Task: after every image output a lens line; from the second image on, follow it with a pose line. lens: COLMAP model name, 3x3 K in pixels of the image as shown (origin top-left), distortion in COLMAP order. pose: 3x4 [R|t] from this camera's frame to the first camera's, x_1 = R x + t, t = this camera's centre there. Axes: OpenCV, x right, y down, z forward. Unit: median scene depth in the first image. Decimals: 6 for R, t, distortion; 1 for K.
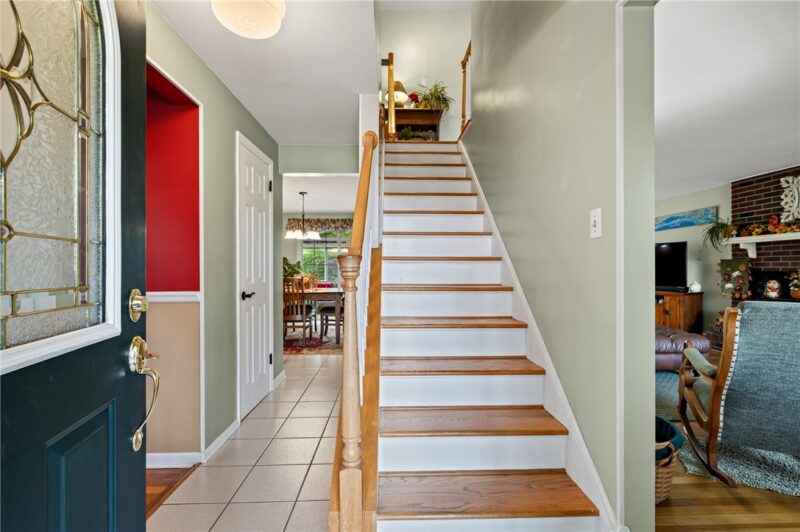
lens RADIAL K [[352.1, 0, 403.9], [0, 352.1, 268.9], [0, 0, 1]] dist [0.001239, 0.001576]
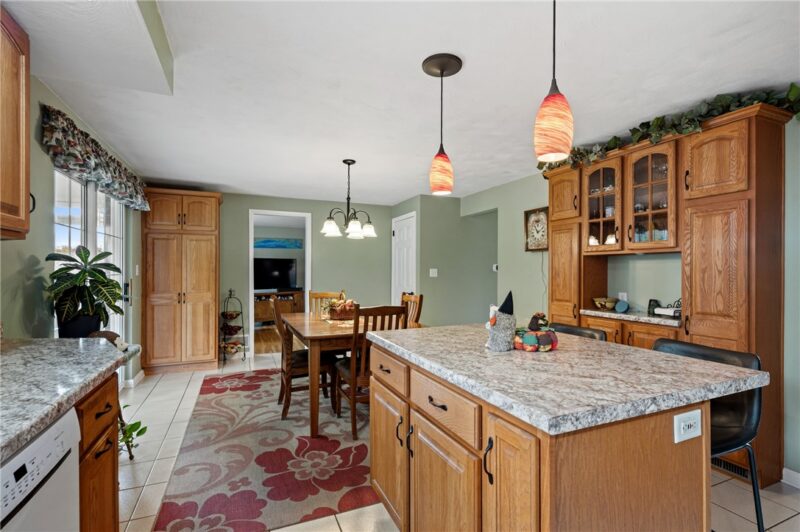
lens RADIAL K [[365.2, 0, 395.0], [0, 365.2, 269.5], [0, 0, 1]] dist [-0.001810, 0.000119]
pose [[-0.352635, 0.004545, 0.935750, -1.064786], [-0.006791, 0.999949, -0.007415, -0.023837], [-0.935736, -0.008969, -0.352586, 1.362431]]
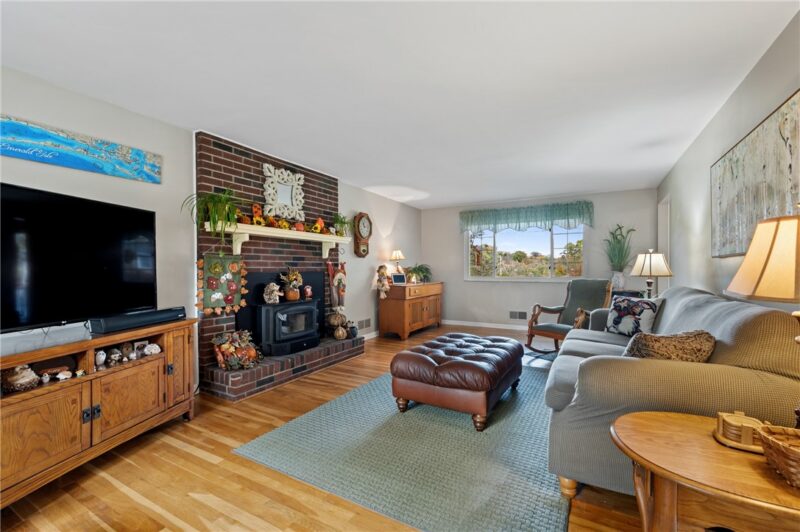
lens RADIAL K [[352.1, 0, 397.8], [0, 352.1, 266.1], [0, 0, 1]] dist [0.001239, 0.001576]
pose [[-0.850979, 0.000852, 0.525200, 0.321250], [-0.000556, 0.999997, -0.002524, -0.005601], [-0.525200, -0.002440, -0.850975, 1.441357]]
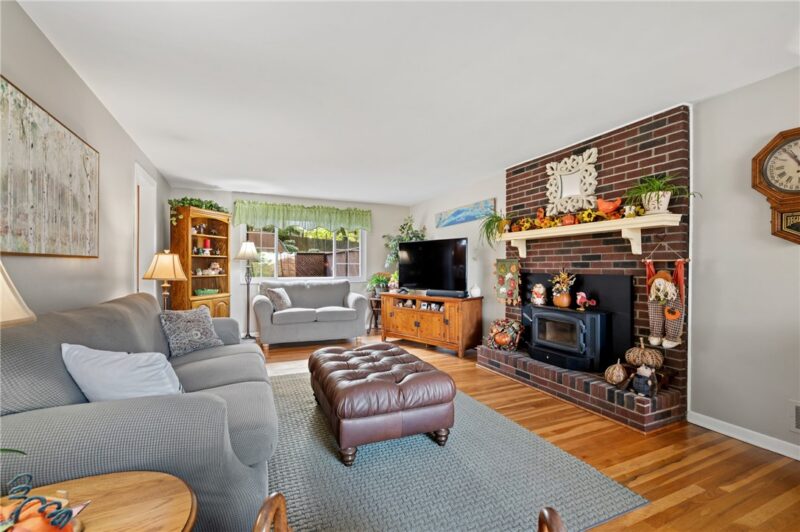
lens RADIAL K [[352.1, 0, 401.1], [0, 352.1, 269.4], [0, 0, 1]] dist [0.001239, 0.001576]
pose [[0.924585, 0.002584, 0.380968, 0.388016], [-0.003893, 0.999989, 0.002664, -0.003426], [-0.380957, -0.003946, 0.924584, 0.321373]]
